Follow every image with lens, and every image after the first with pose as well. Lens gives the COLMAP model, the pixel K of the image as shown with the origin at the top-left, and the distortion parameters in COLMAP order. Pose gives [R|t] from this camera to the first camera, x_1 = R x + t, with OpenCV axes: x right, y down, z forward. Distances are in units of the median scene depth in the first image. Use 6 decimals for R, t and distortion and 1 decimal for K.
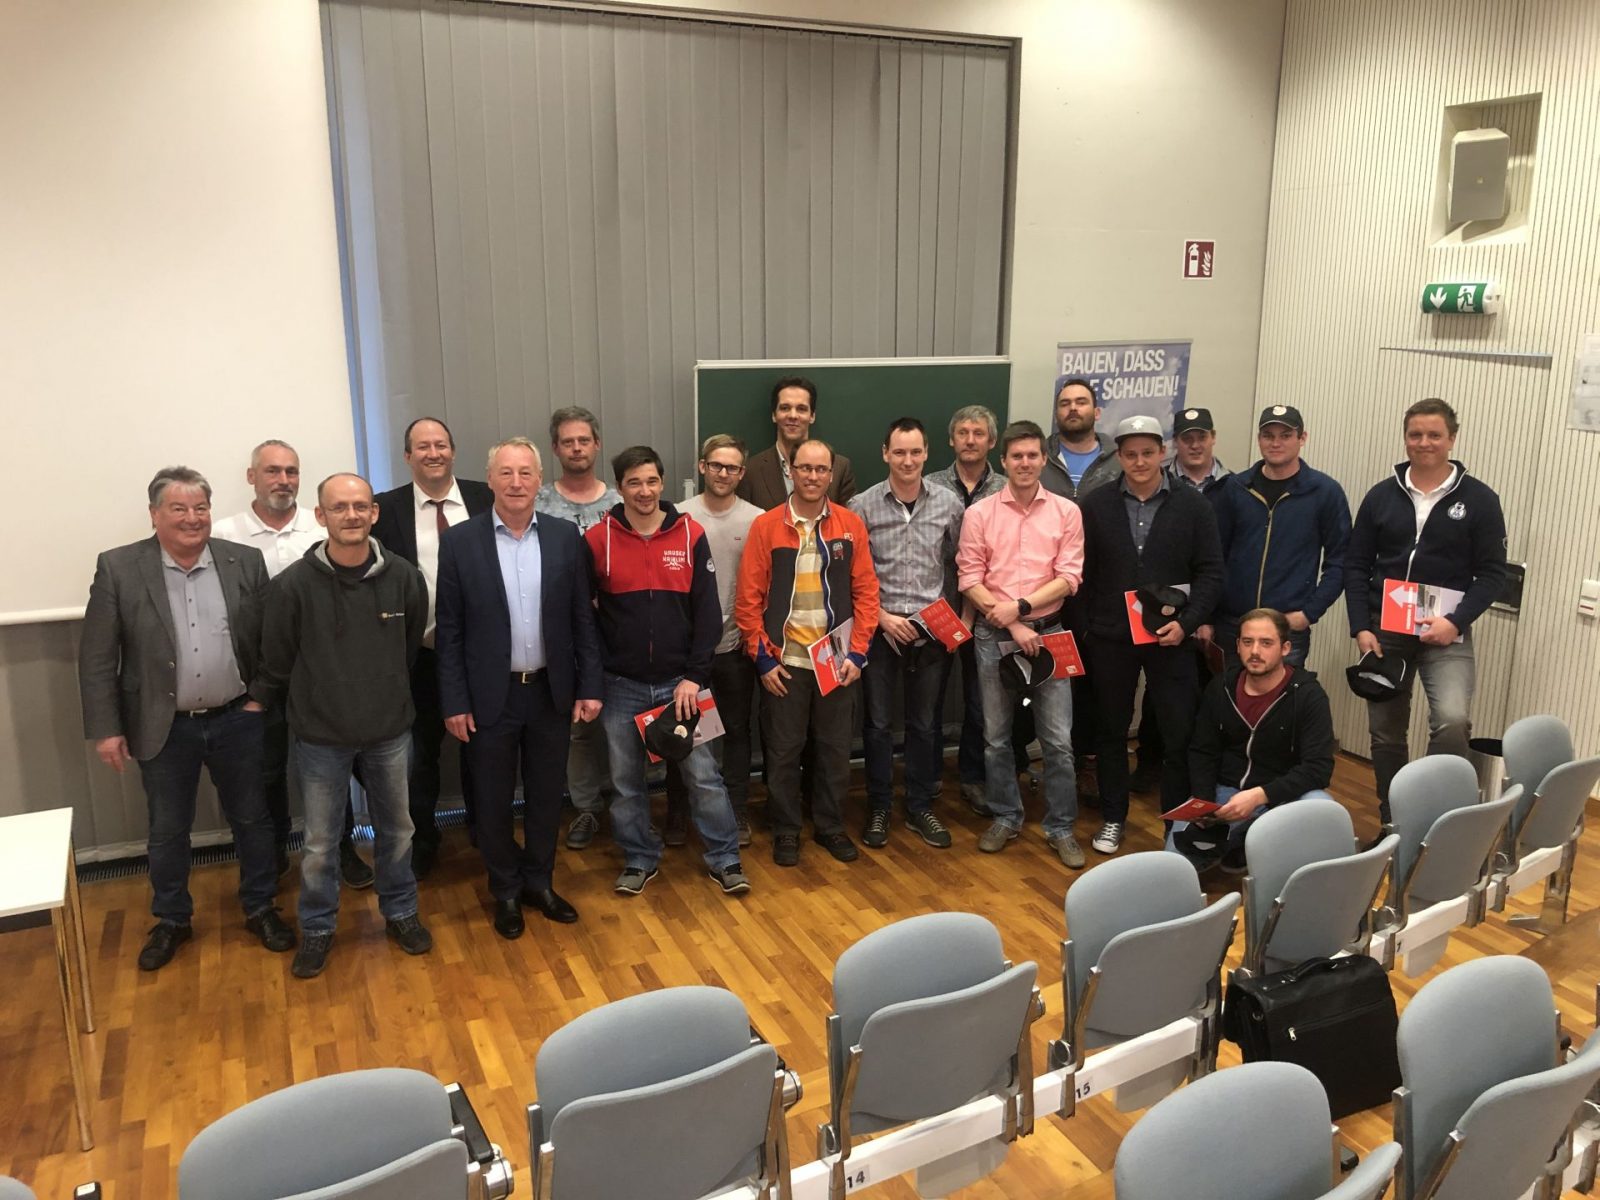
lens RADIAL K [[1286.5, 0, 780.7], [0, 1286.5, 598.1], [0, 0, 1]] dist [0.003940, 0.007239]
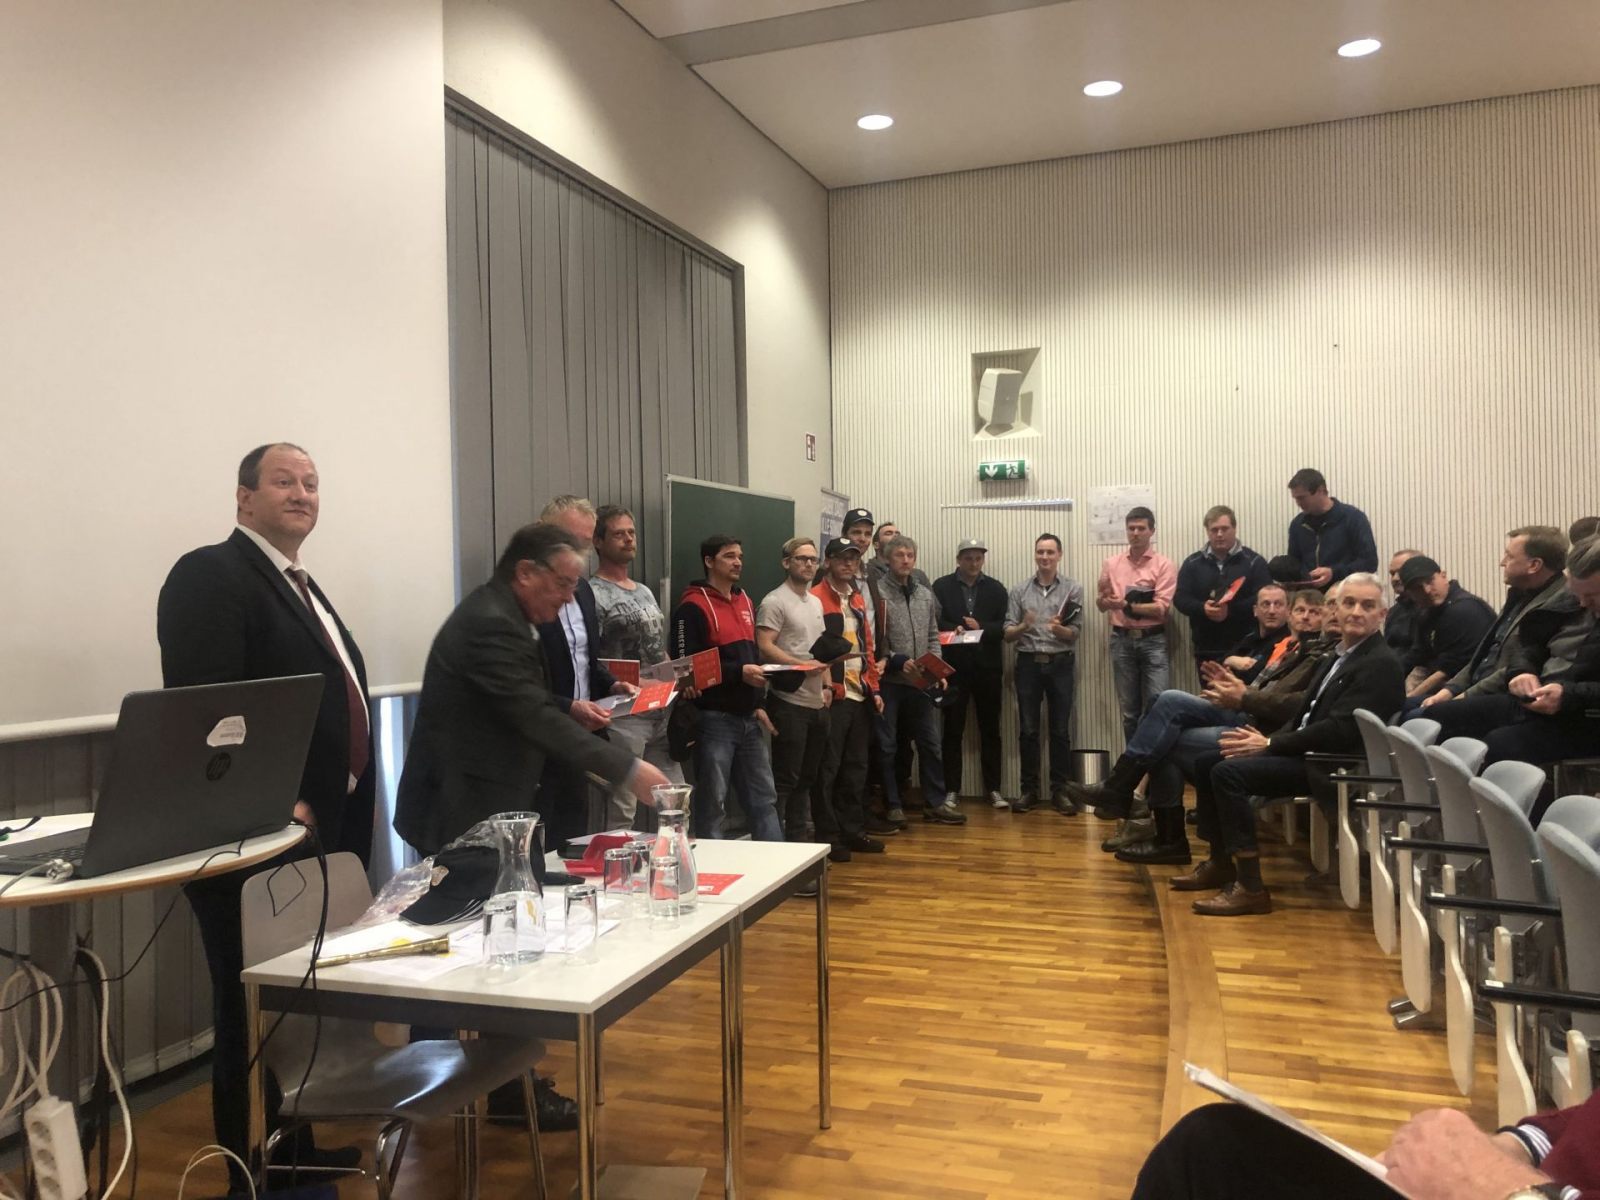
lens RADIAL K [[1288.0, 0, 815.2], [0, 1288.0, 594.6], [0, 0, 1]] dist [0.008136, -0.011487]
pose [[0.681167, -0.017477, 0.731919, -0.769375], [0.187523, 0.970531, -0.151345, 0.103541], [-0.707705, 0.240344, 0.664371, 0.176481]]
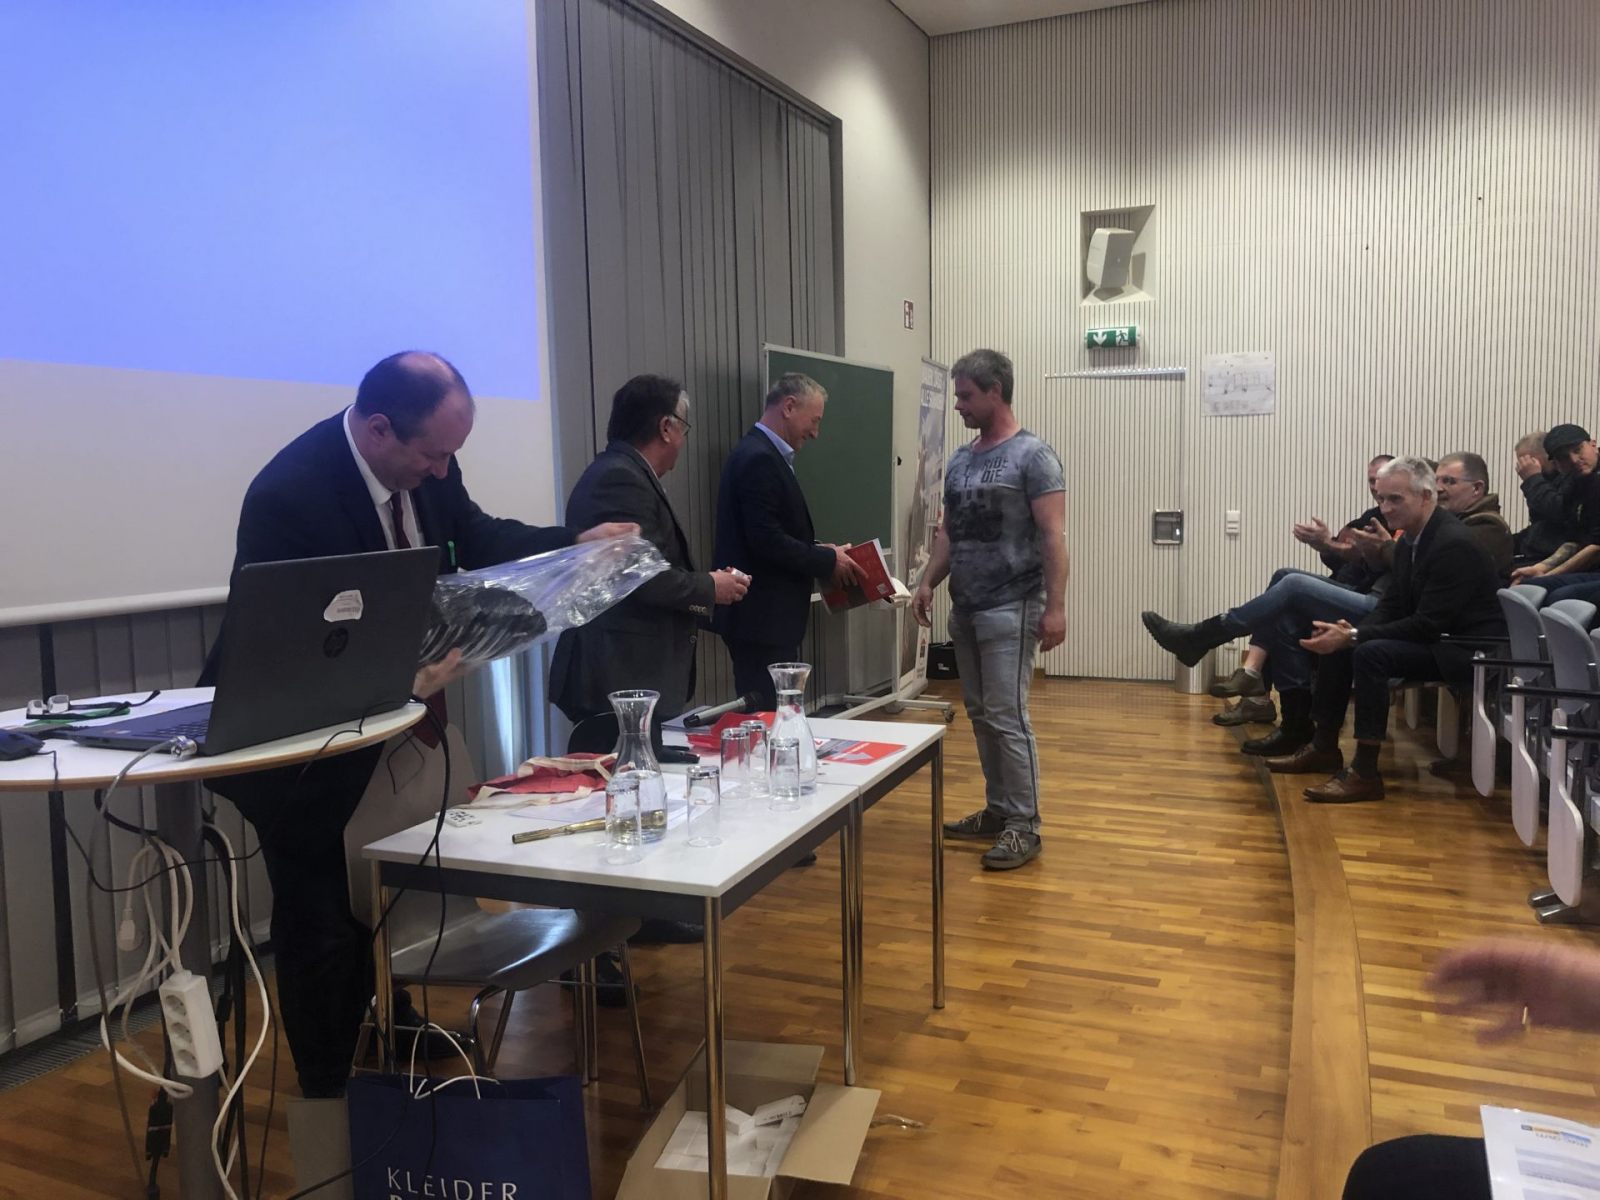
lens RADIAL K [[1267.0, 0, 800.0], [0, 1267.0, 600.0], [0, 0, 1]] dist [0.037047, -0.076404]
pose [[0.728950, -0.086080, 0.679134, -0.754910], [0.177842, 0.981813, -0.066443, 0.095014], [-0.661063, 0.169212, 0.731001, 0.232039]]
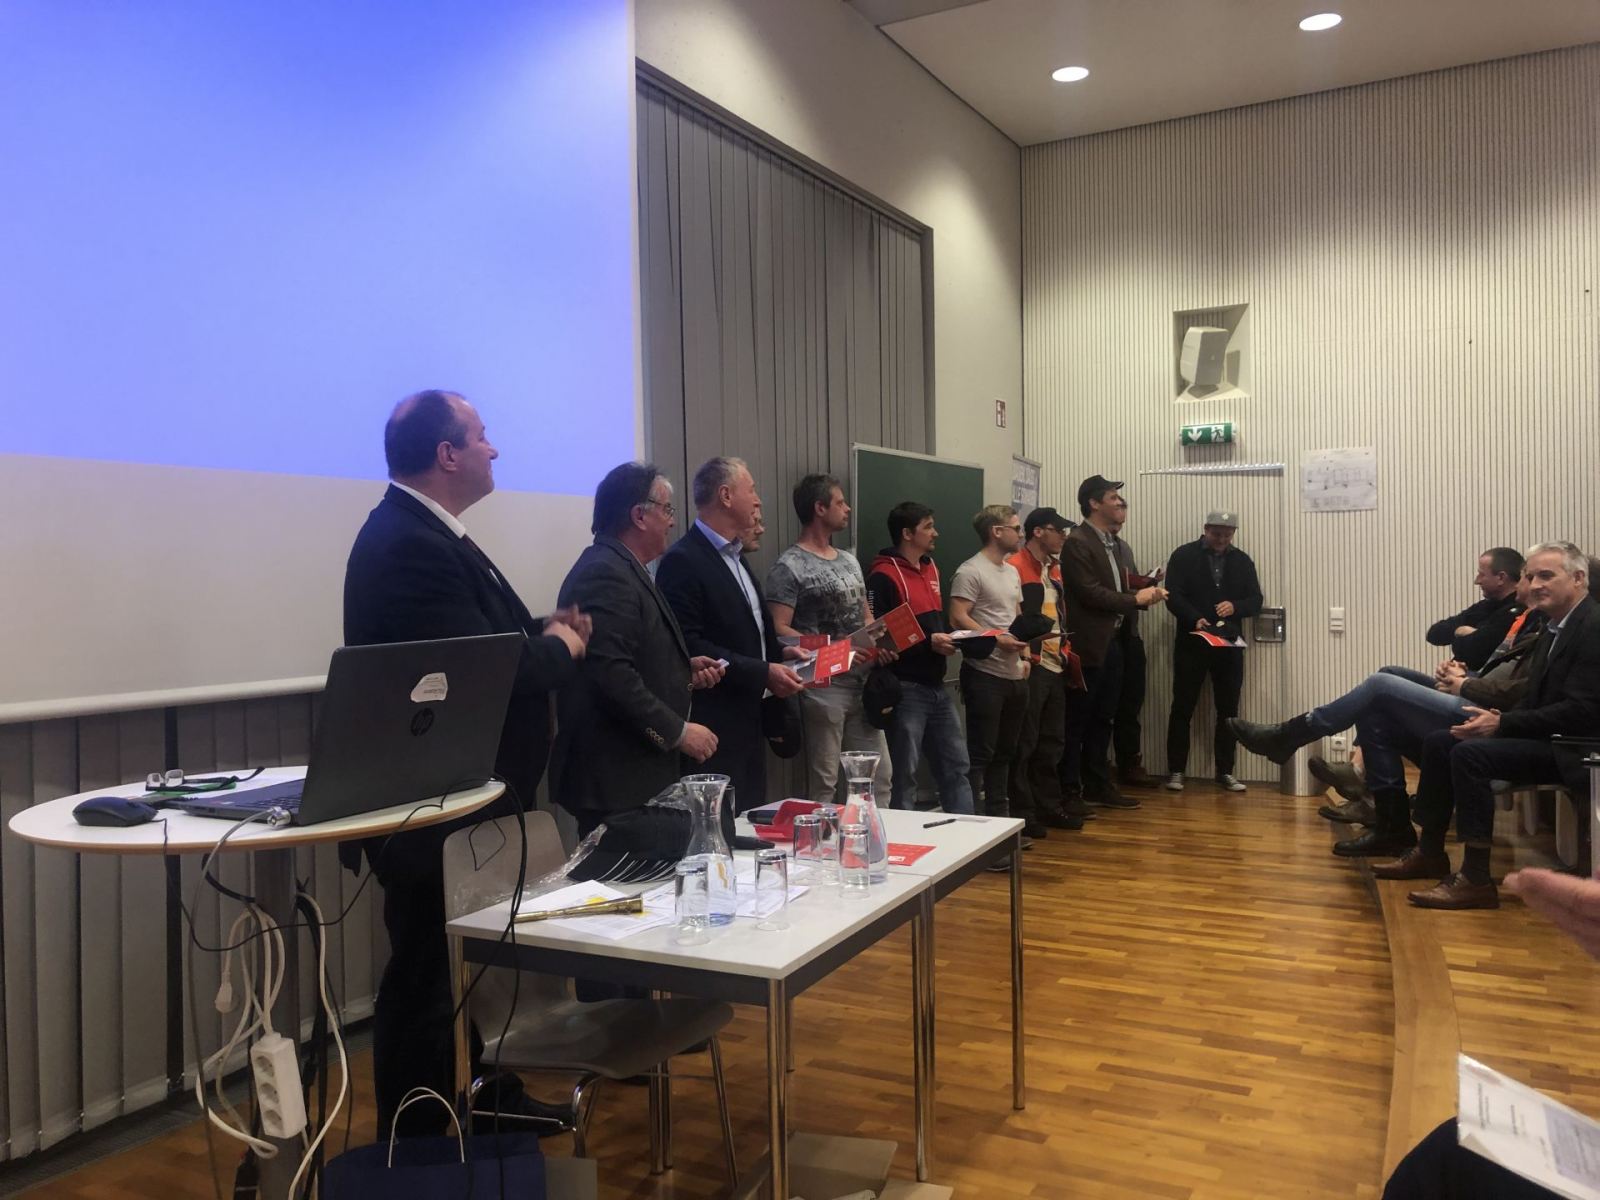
lens RADIAL K [[1282.5, 0, 800.0], [0, 1282.5, 600.0], [0, 0, 1]] dist [0.007778, 0.003309]
pose [[0.786757, -0.031353, 0.616466, -0.755606], [0.162963, 0.973826, -0.158452, 0.107791], [-0.595362, 0.225124, 0.771274, 0.197487]]
